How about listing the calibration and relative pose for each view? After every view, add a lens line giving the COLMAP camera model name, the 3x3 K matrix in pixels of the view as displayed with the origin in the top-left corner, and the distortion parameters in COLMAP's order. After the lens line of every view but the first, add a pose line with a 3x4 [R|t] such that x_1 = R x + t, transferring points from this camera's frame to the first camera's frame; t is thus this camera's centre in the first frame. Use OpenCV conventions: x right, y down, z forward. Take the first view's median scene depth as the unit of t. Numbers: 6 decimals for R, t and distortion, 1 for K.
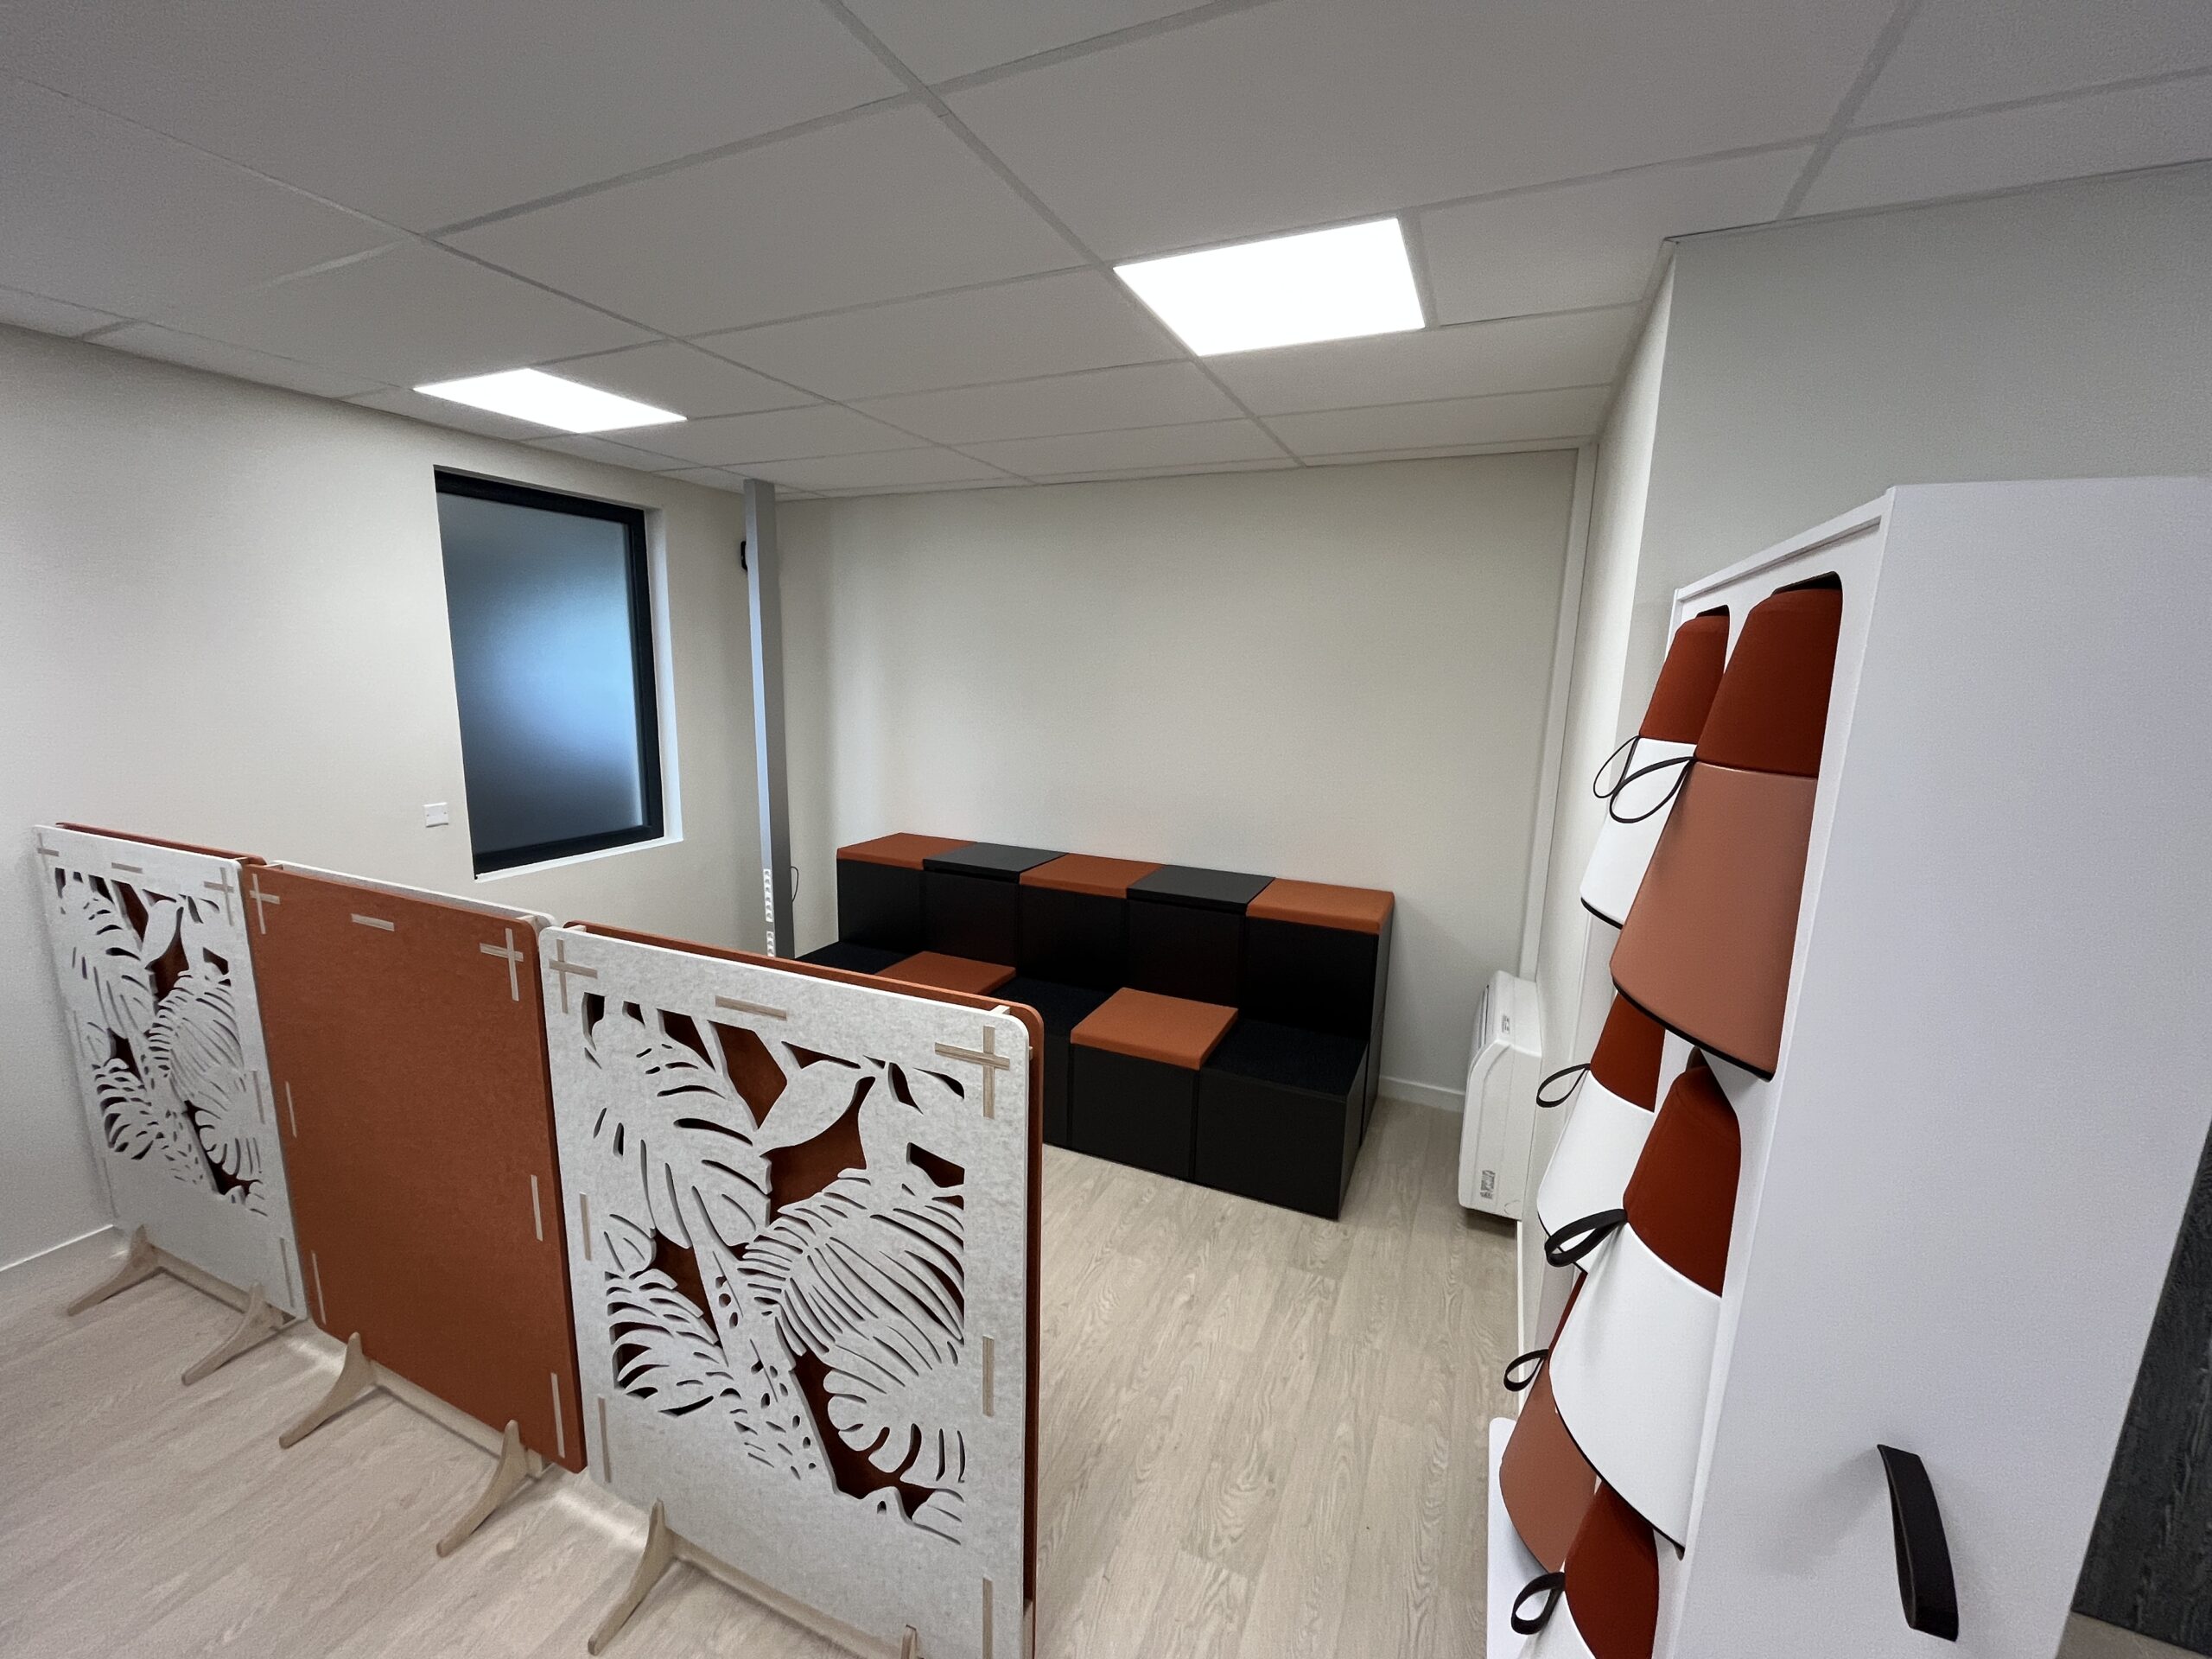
lens RADIAL K [[886.7, 0, 1088.7], [0, 886.7, 822.8], [0, 0, 1]] dist [-0.004126, -0.000403]
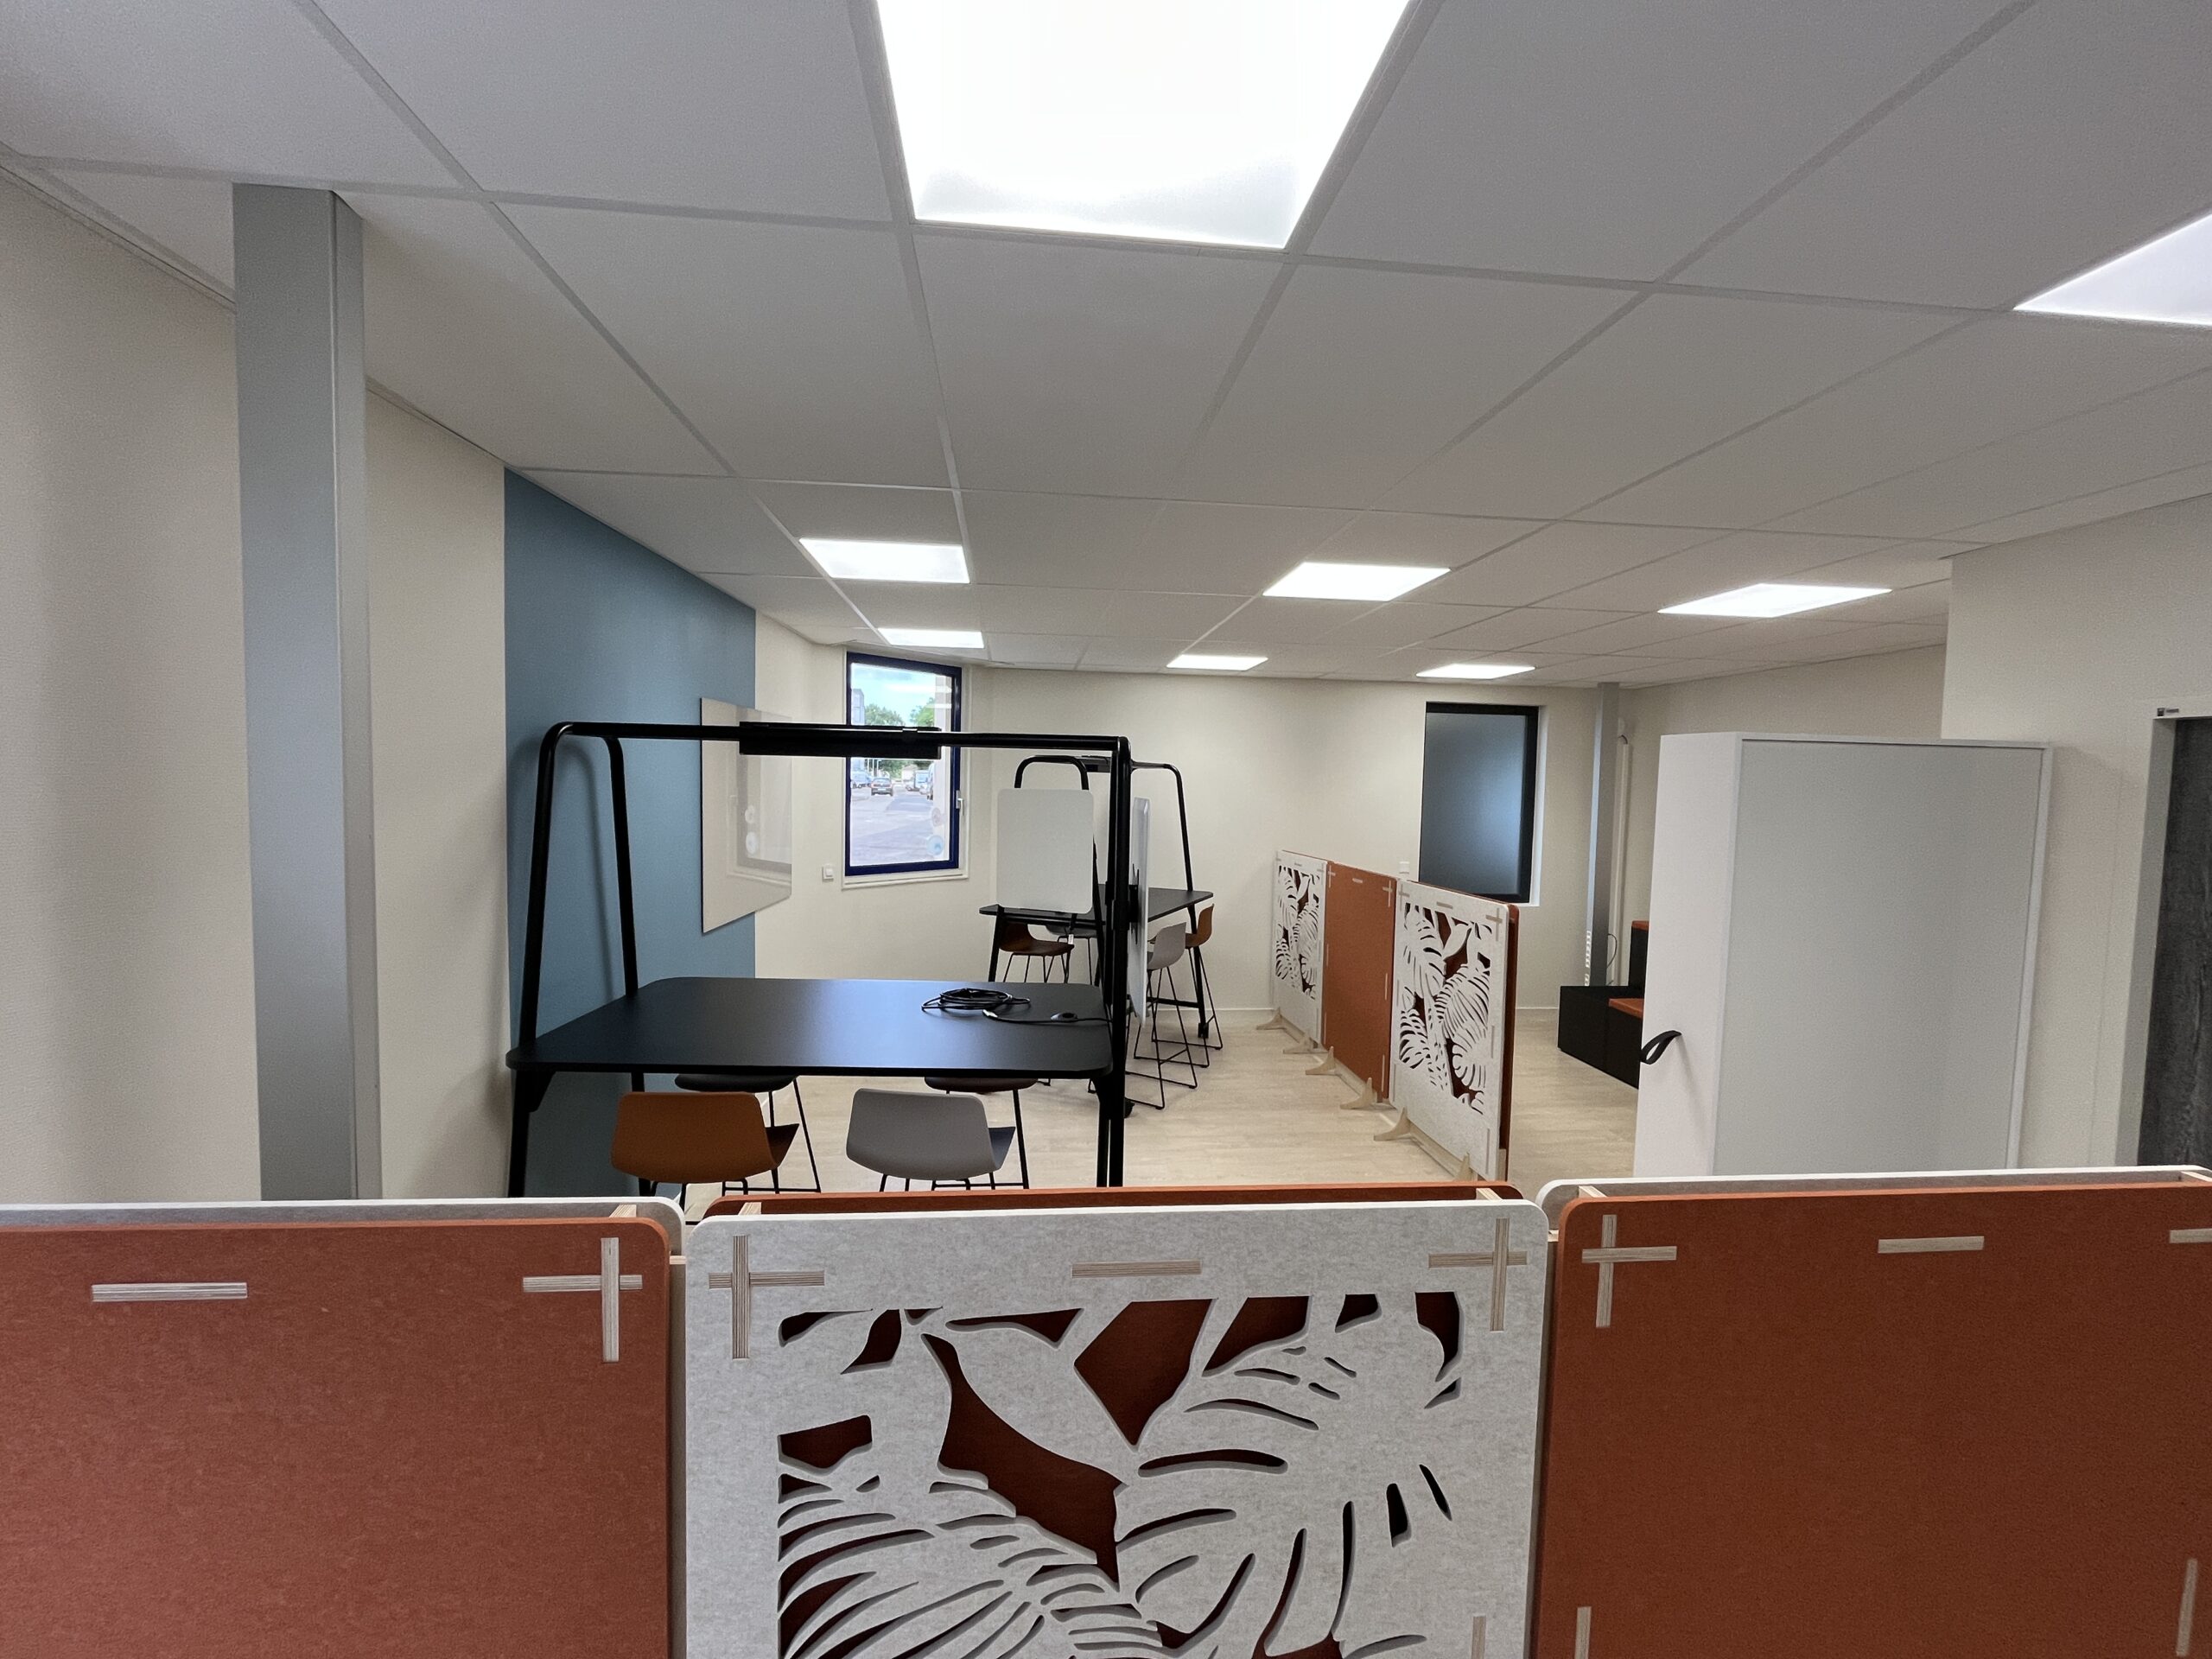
lens RADIAL K [[886.7, 0, 1101.8], [0, 886.7, 829.9], [0, 0, 1]] dist [-0.004126, -0.000403]
pose [[0.503071, 0.035021, -0.863535, 1.465304], [-0.164023, 0.984888, -0.055613, 0.293155], [0.848538, 0.169616, 0.501212, -1.373116]]
